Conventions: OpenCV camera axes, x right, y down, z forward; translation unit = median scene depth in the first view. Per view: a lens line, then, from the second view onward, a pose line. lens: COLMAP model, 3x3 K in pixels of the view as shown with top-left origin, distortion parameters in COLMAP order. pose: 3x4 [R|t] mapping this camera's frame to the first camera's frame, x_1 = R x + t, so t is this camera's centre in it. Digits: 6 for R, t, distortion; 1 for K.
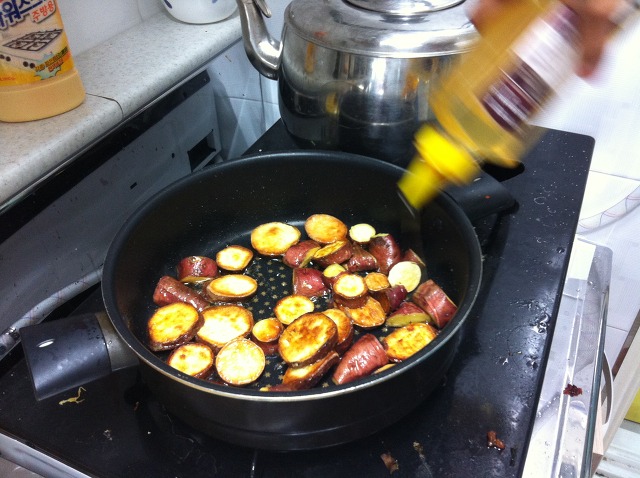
lens RADIAL K [[600.5, 0, 320.0], [0, 600.5, 239.0], [0, 0, 1]] dist [0.024953, -0.126782]
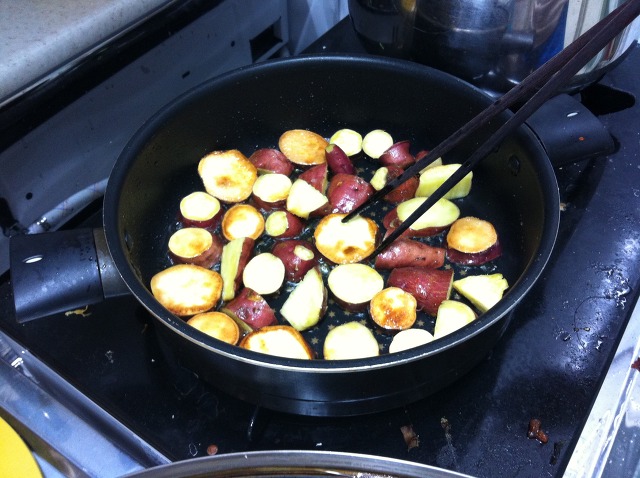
lens RADIAL K [[600.5, 0, 320.0], [0, 600.5, 239.0], [0, 0, 1]] dist [0.024953, -0.126782]
pose [[0.985441, 0.126281, -0.113838, 0.036452], [-0.105037, 0.978695, 0.176419, -0.036159], [0.133691, -0.161893, 0.977710, 0.126087]]
